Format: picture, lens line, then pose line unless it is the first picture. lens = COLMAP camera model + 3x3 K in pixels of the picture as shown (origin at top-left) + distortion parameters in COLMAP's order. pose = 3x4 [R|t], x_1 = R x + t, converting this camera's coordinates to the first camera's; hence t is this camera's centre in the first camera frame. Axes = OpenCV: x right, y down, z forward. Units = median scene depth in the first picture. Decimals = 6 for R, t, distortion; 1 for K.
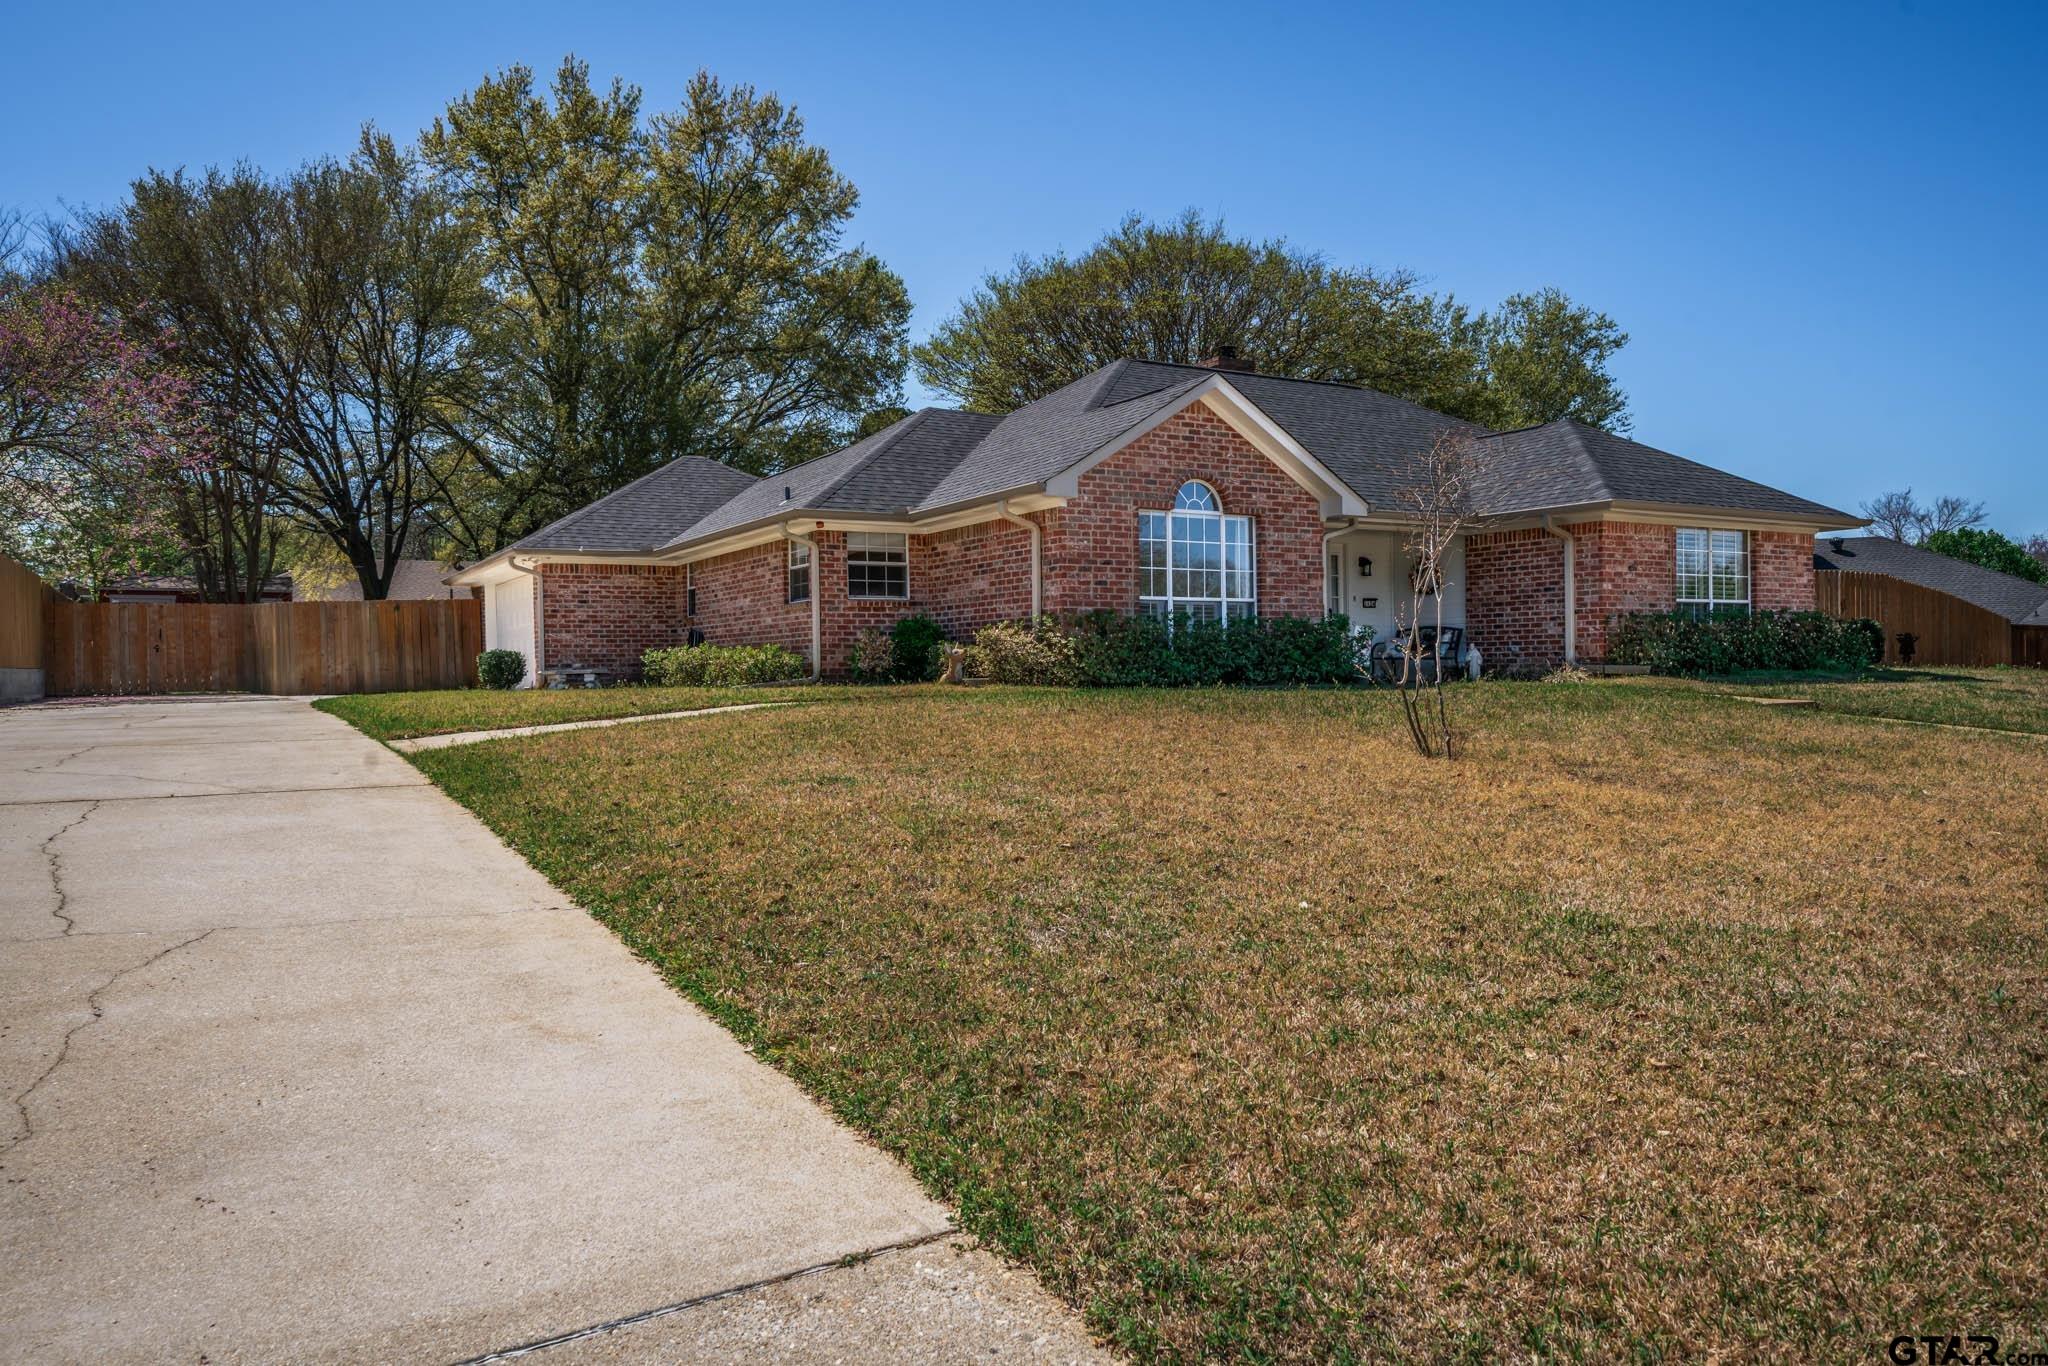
lens RADIAL K [[1359.1, 0, 1025.6], [0, 1359.1, 682.2], [0, 0, 1]] dist [-0.006045, -0.000963]
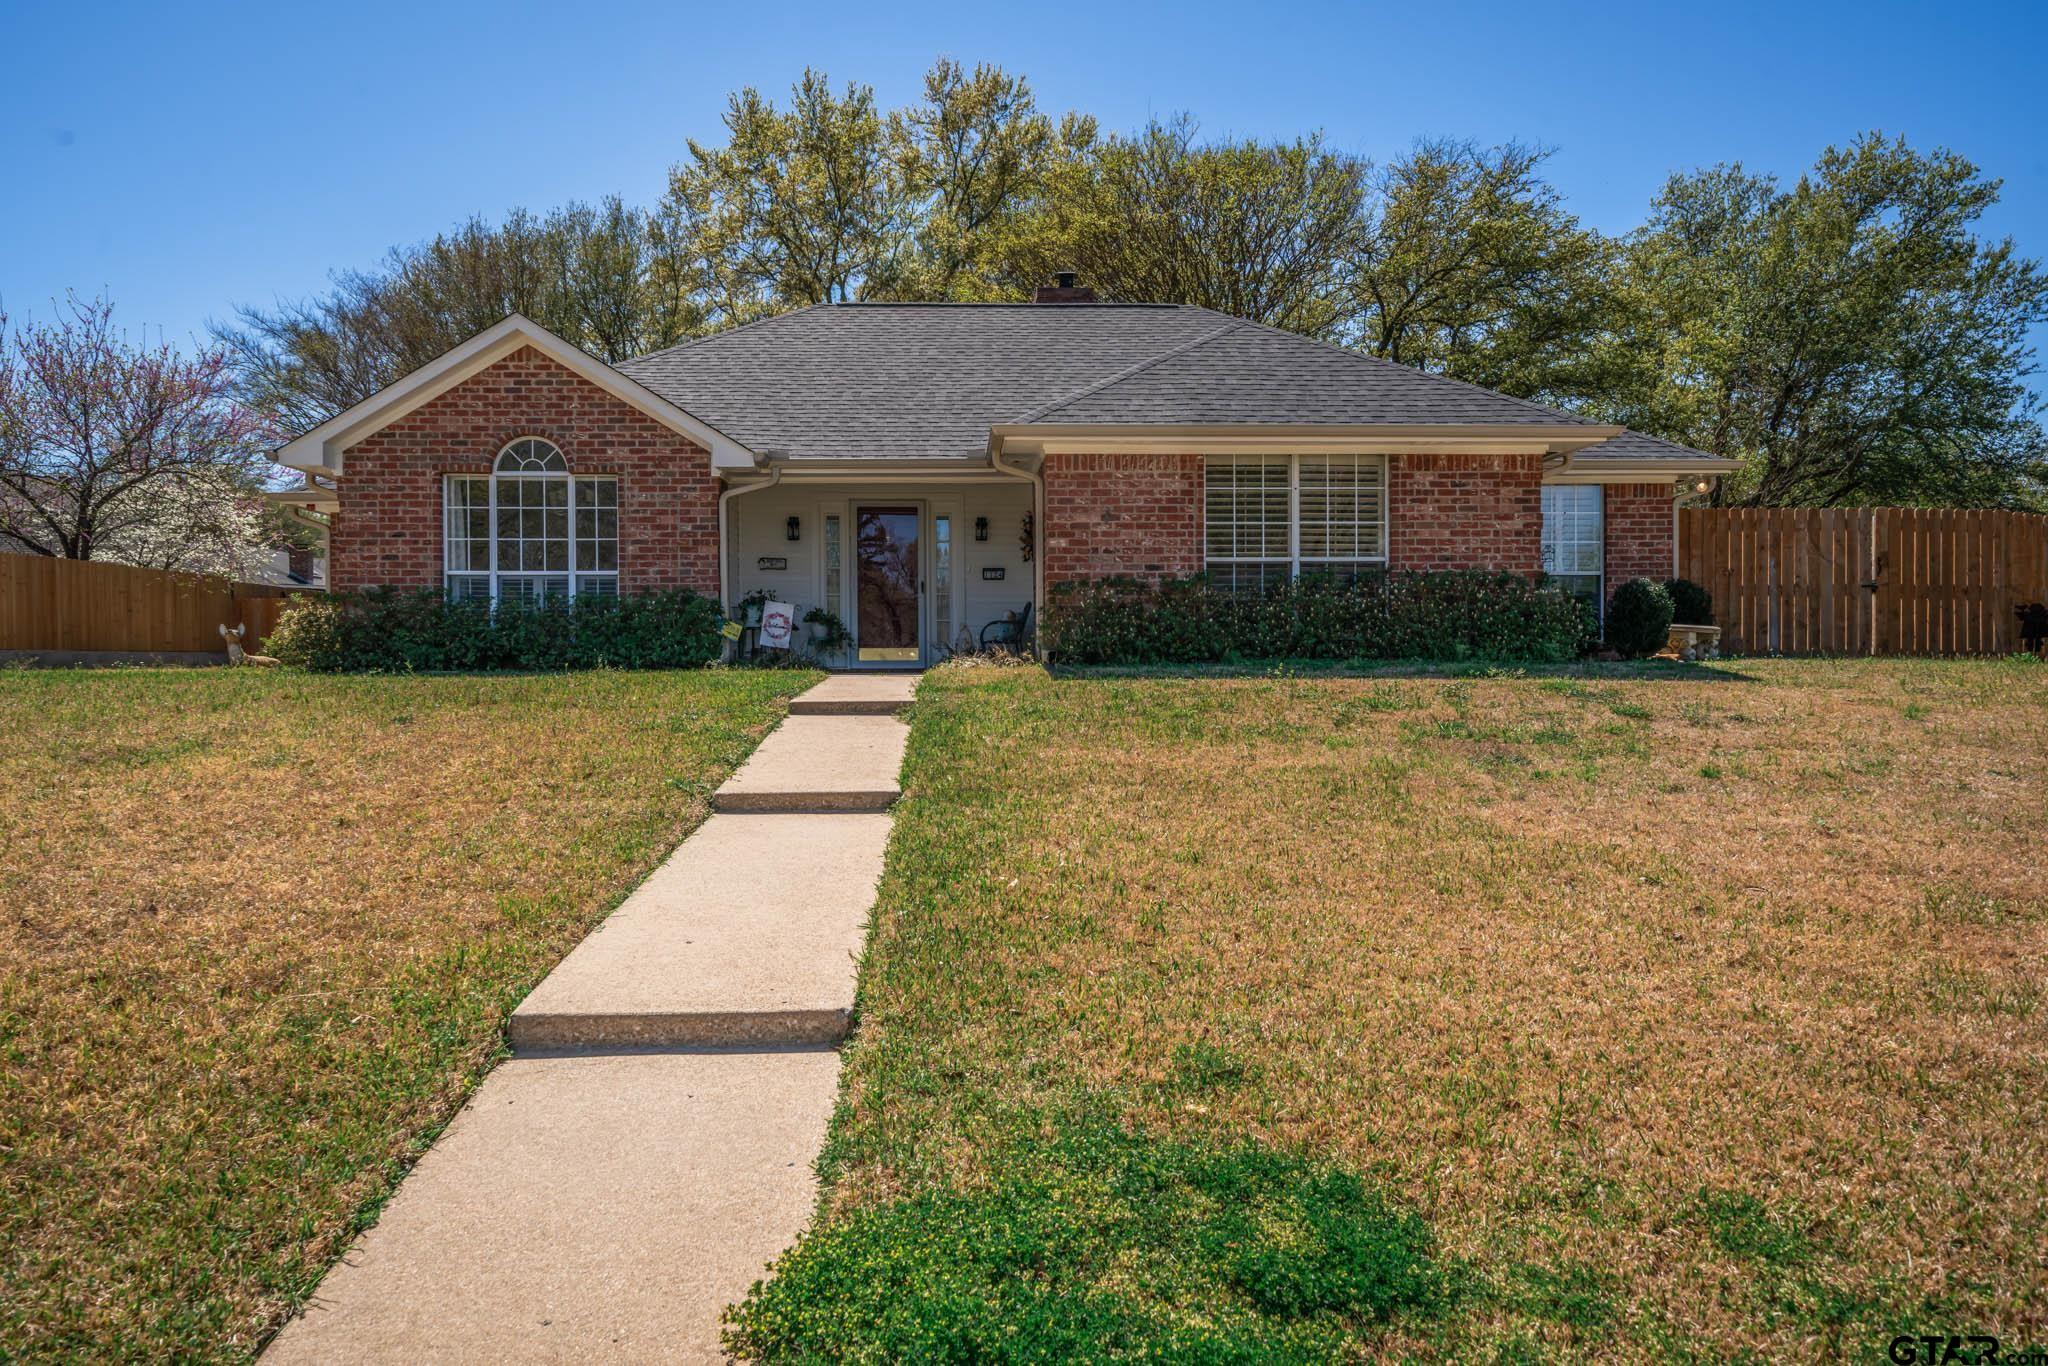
lens RADIAL K [[1390.7, 0, 1023.3], [0, 1390.7, 675.7], [0, 0, 1]] dist [-0.001512, 0.000523]
pose [[0.886064, 0.011299, -0.463425, 0.815486], [-0.011594, 0.999930, 0.002211, -0.000521], [0.463417, 0.003414, 0.886134, 0.348942]]
